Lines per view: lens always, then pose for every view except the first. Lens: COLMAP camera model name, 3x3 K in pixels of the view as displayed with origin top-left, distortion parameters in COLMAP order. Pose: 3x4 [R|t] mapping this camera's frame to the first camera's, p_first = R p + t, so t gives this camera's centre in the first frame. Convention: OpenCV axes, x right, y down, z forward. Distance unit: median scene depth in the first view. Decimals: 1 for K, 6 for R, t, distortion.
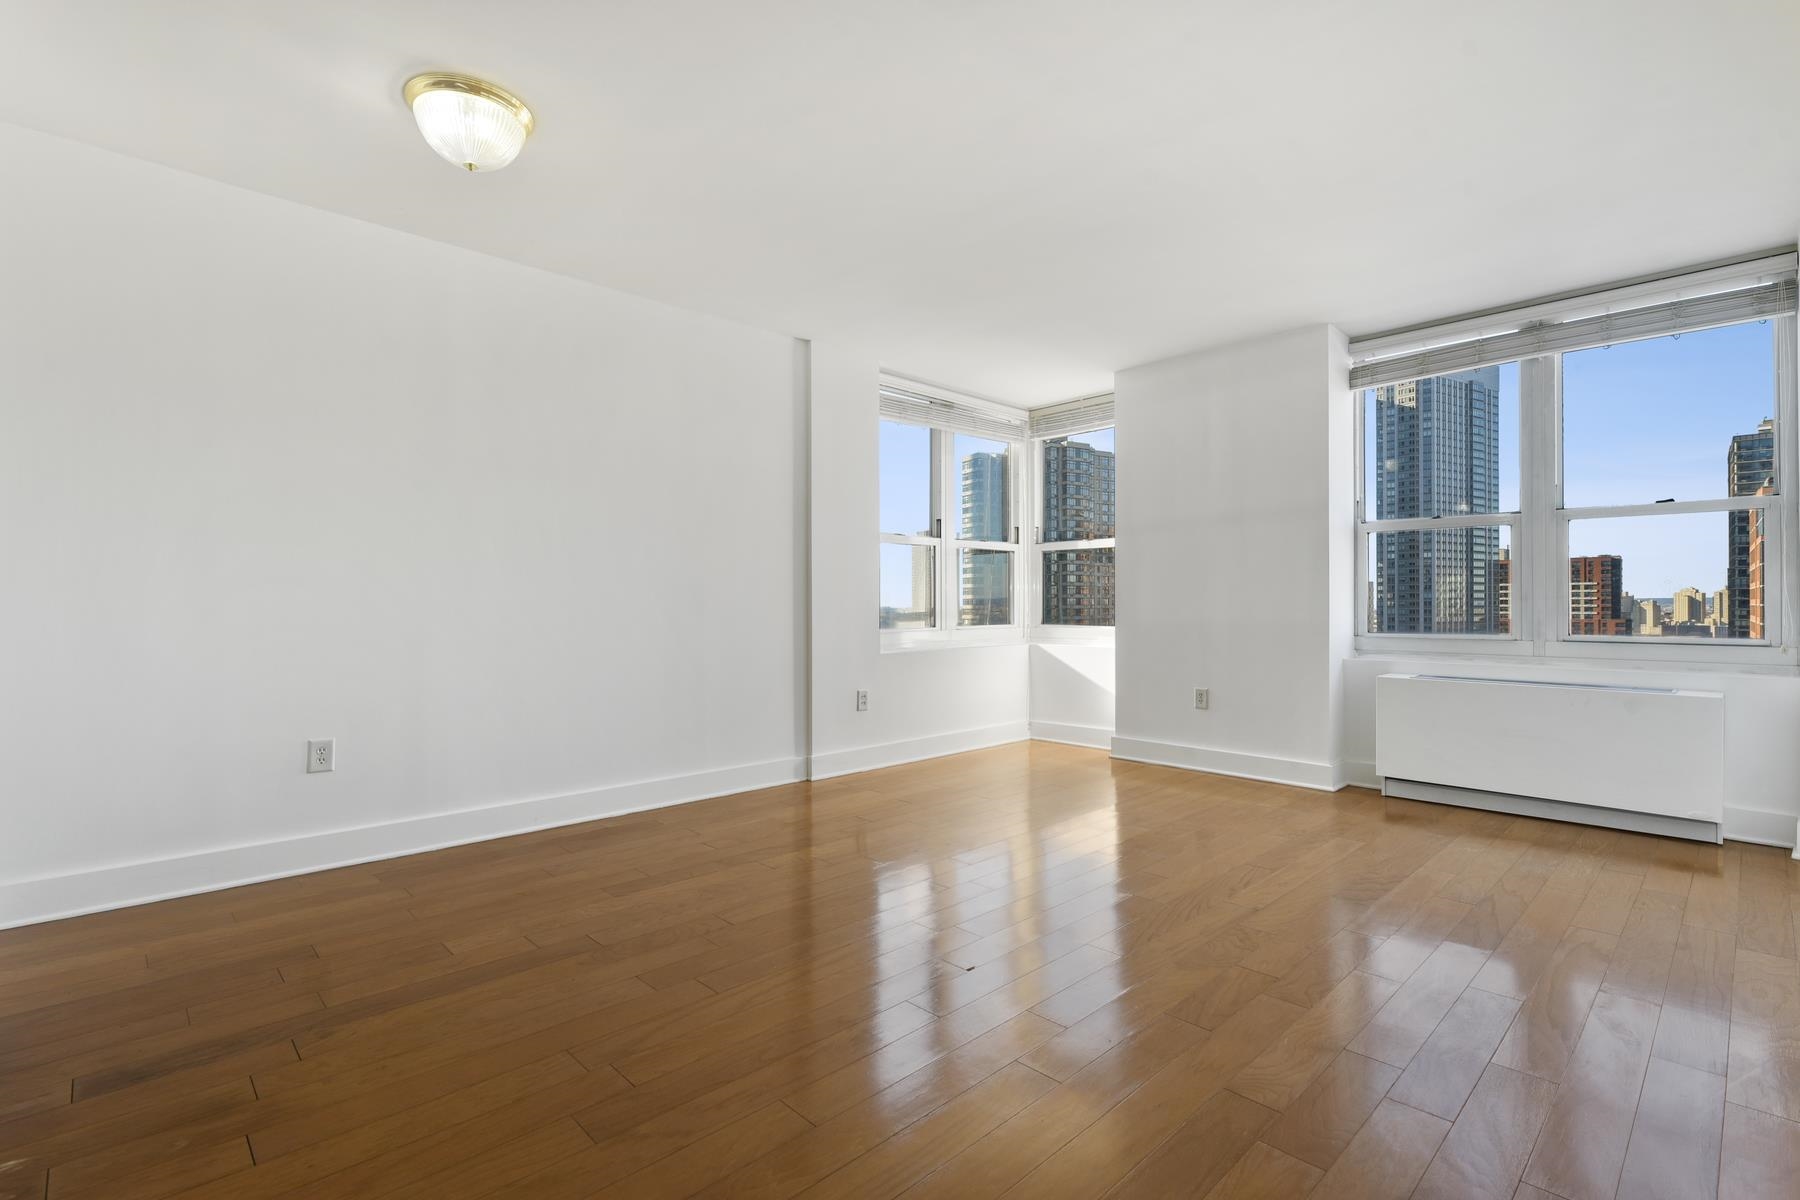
lens RADIAL K [[828.3, 0, 900.5], [0, 828.3, 597.8], [0, 0, 1]] dist [0.000027, -0.000509]
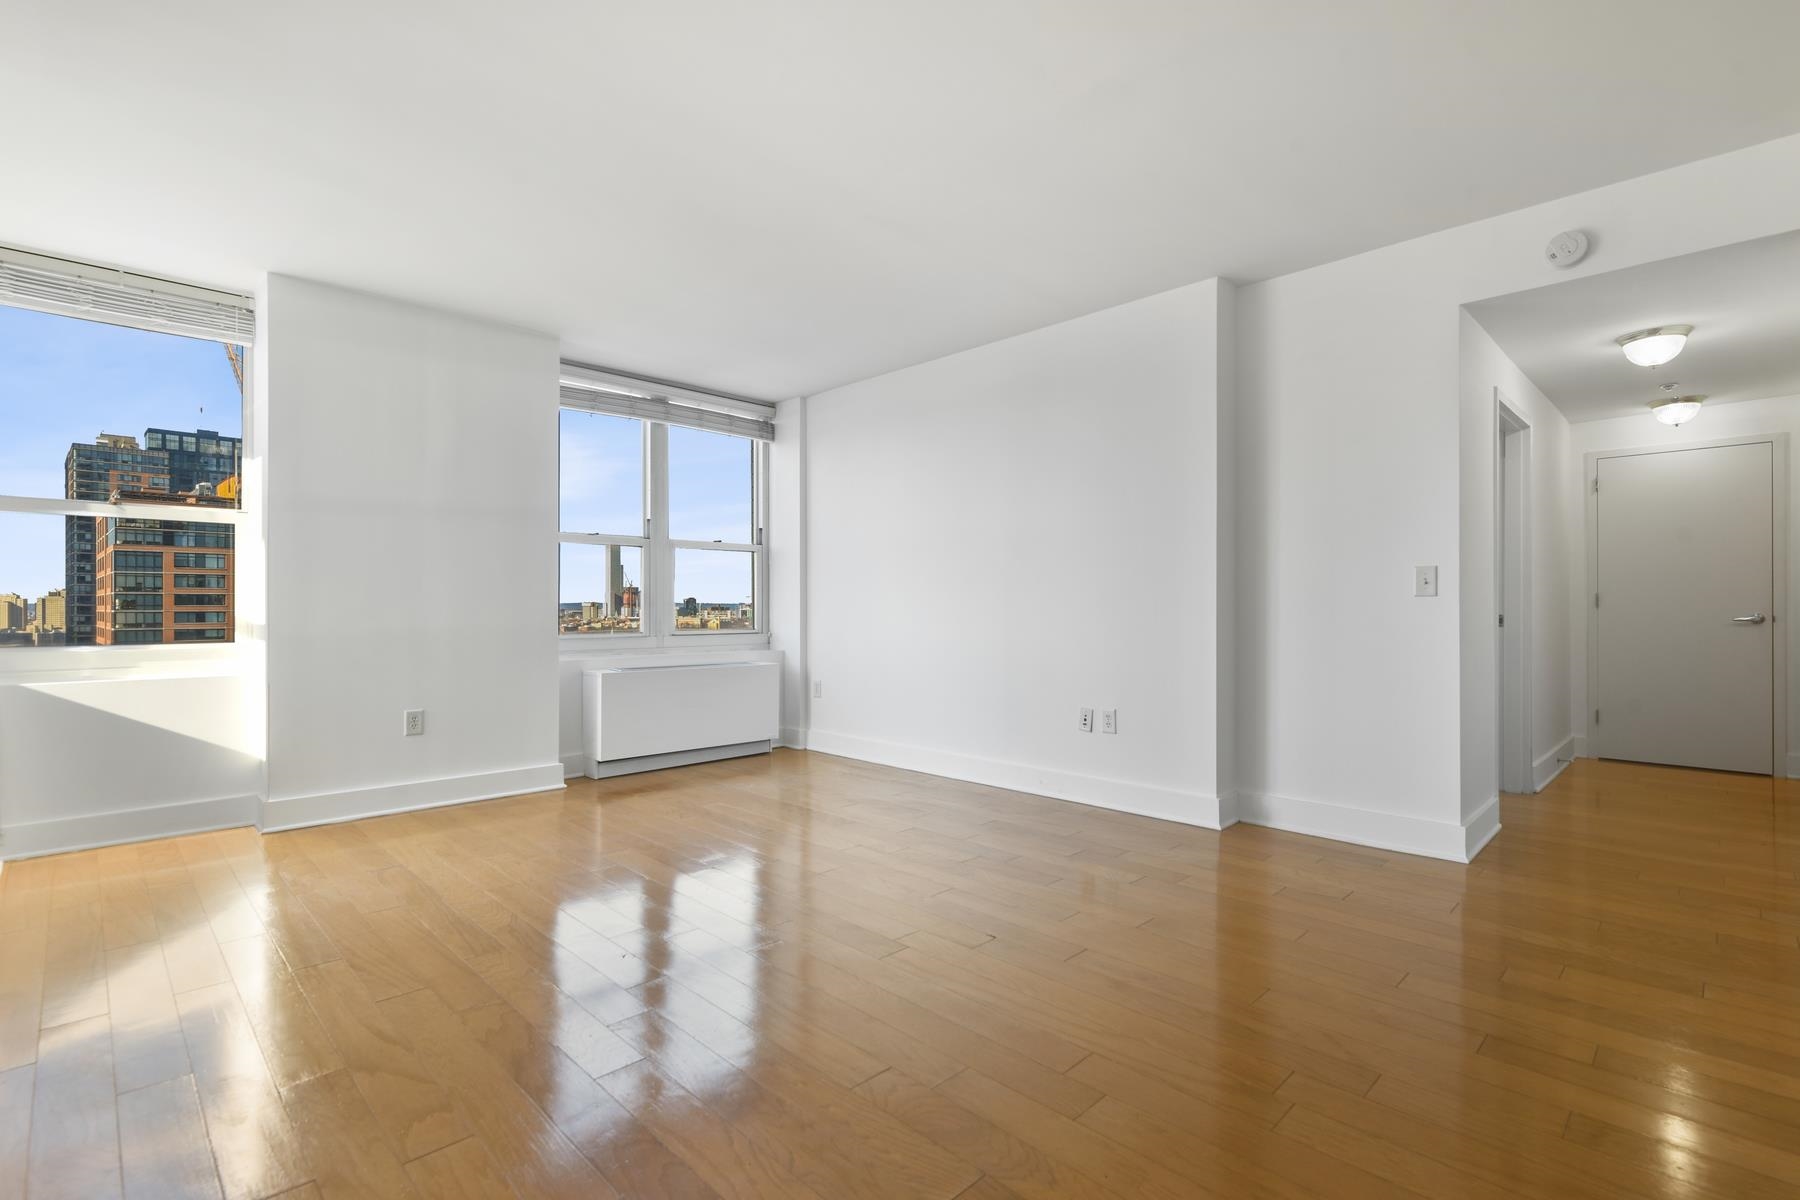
lens RADIAL K [[828.3, 0, 900.5], [0, 828.3, 597.8], [0, 0, 1]] dist [0.000027, -0.000509]
pose [[-0.008843, 0.011885, 0.999890, -0.480013], [-0.004433, 0.999919, -0.011924, 0.003987], [-0.999951, -0.004538, -0.008790, 0.530225]]
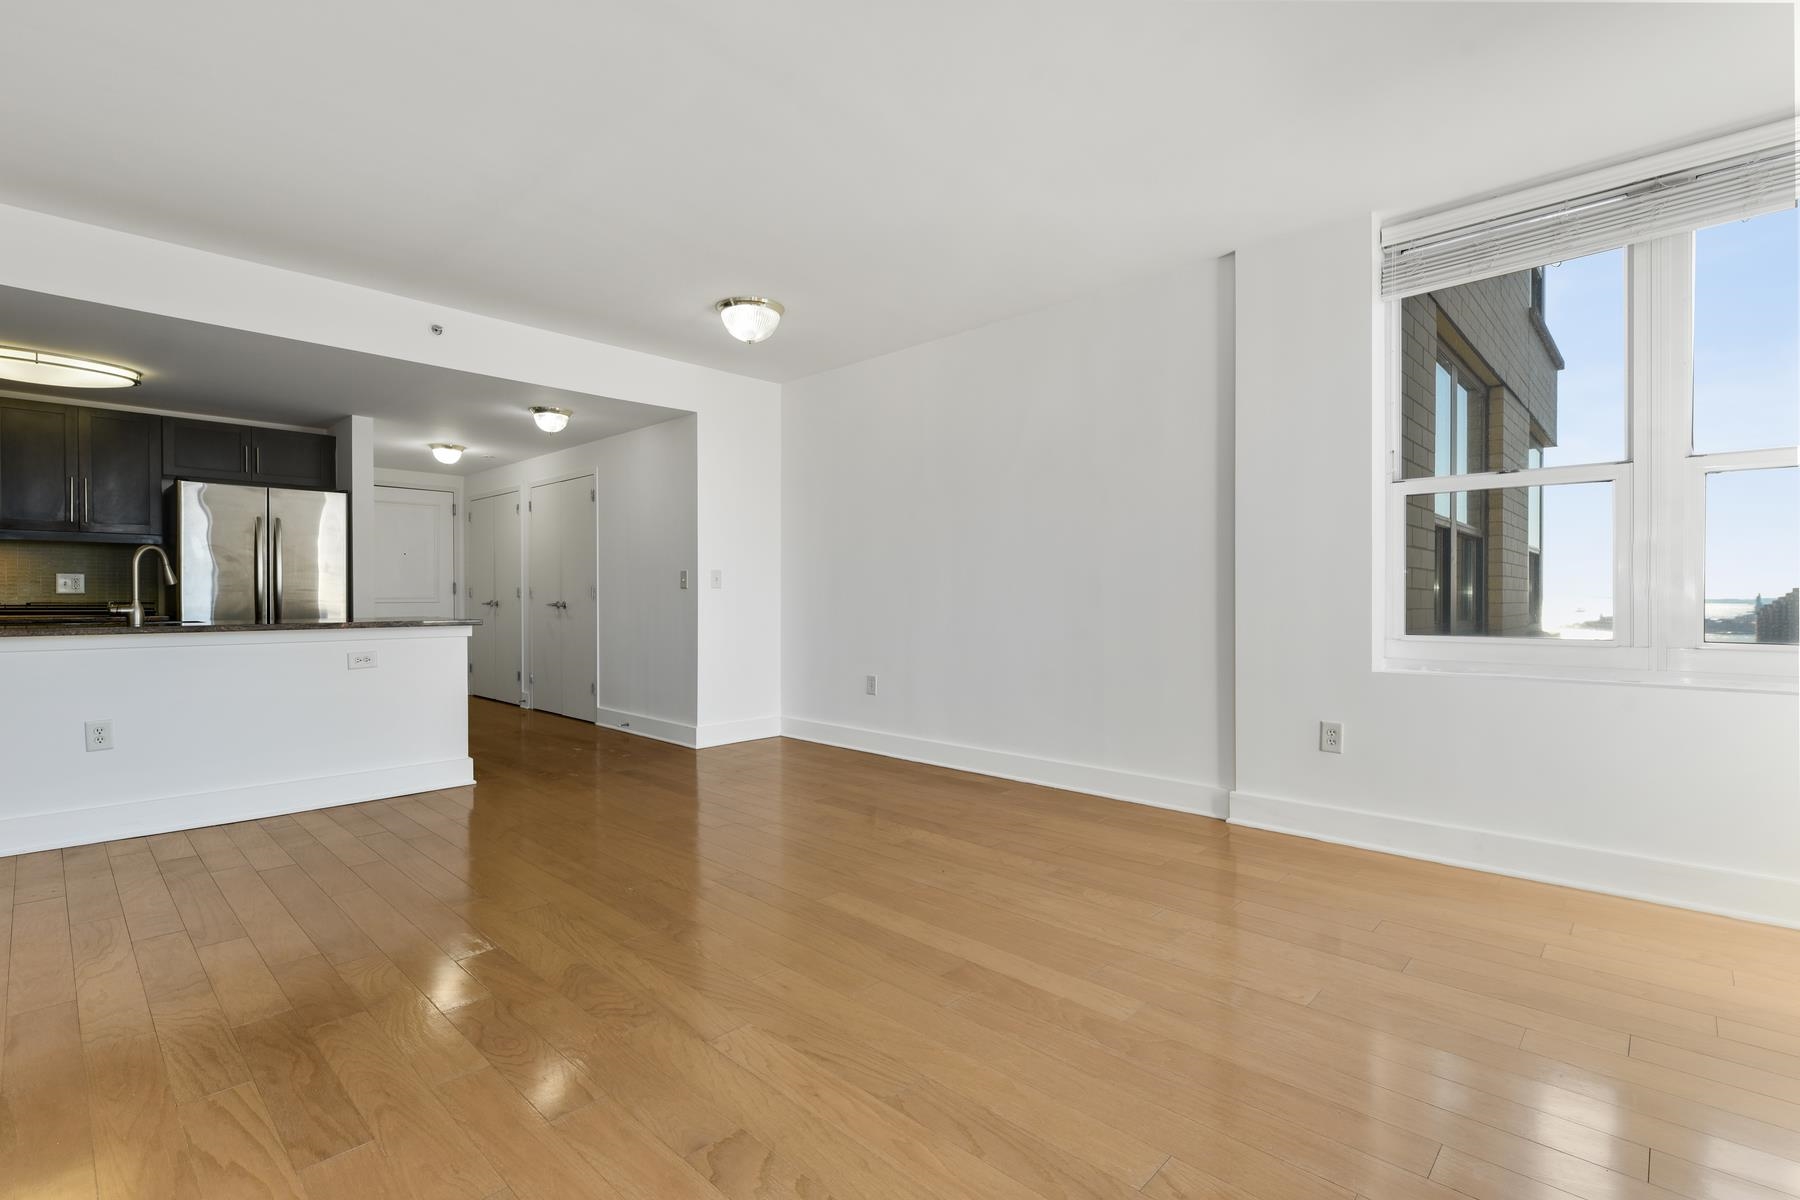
lens RADIAL K [[828.3, 0, 900.5], [0, 828.3, 597.8], [0, 0, 1]] dist [0.000027, -0.000509]
pose [[0.032947, -0.004407, -0.999447, 0.614750], [0.004729, 0.999980, -0.004253, 0.012257], [0.999446, -0.004586, 0.032967, 0.630264]]
